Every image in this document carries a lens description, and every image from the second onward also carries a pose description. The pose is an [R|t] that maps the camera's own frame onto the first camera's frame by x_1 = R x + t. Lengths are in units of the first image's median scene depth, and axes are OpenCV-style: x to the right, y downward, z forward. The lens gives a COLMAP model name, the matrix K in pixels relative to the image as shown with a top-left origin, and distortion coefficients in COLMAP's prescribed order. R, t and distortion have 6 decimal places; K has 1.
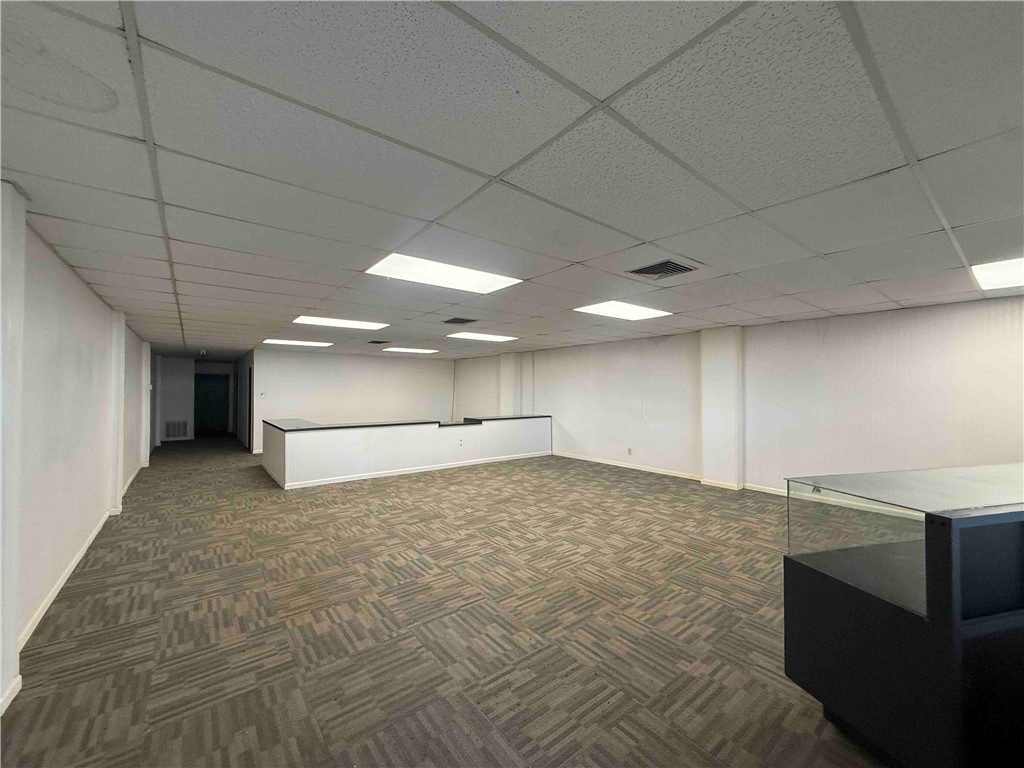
lens RADIAL K [[408.3, 0, 508.3], [0, 408.3, 387.0], [0, 0, 1]] dist [-0.001529, 0.000275]
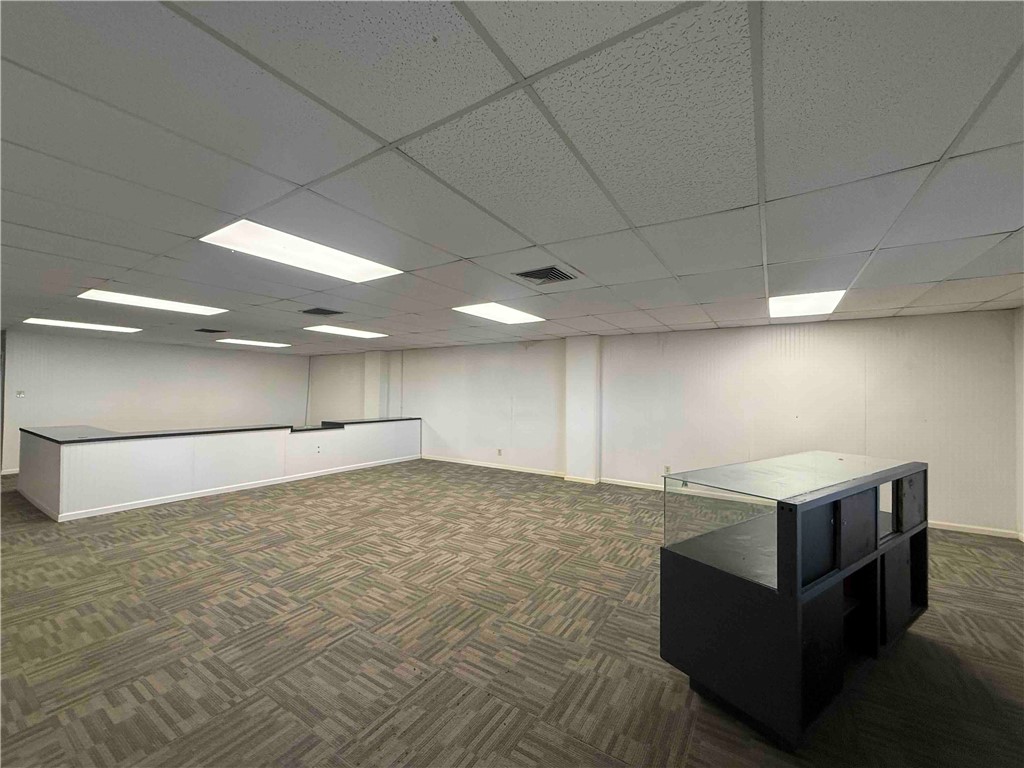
lens RADIAL K [[408.3, 0, 510.0], [0, 408.3, 385.7], [0, 0, 1]] dist [-0.001529, 0.000275]
pose [[0.944550, 0.015067, 0.328023, -0.032677], [-0.012894, 0.999878, -0.008798, -0.000201], [-0.328115, 0.004081, 0.944629, 0.052144]]
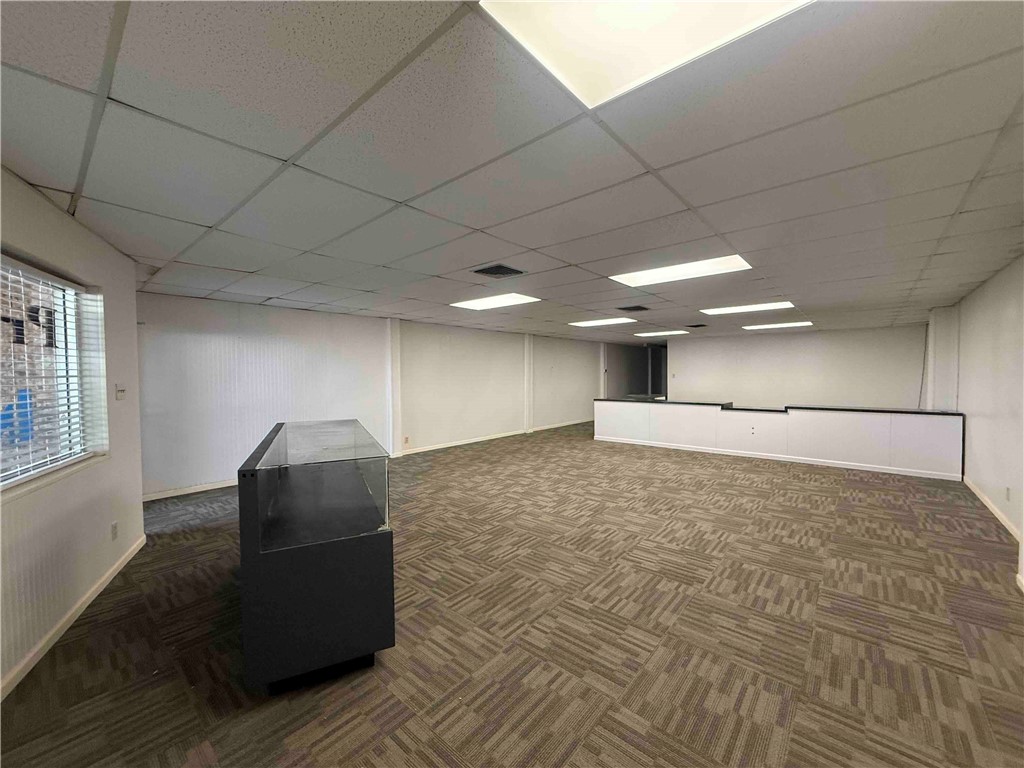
lens RADIAL K [[408.3, 0, 506.8], [0, 408.3, 382.5], [0, 0, 1]] dist [-0.001529, 0.000275]
pose [[0.185104, 0.018084, -0.982553, 1.338340], [0.013949, 0.999682, 0.021027, 0.015808], [0.982620, -0.017597, 0.184793, 0.673745]]
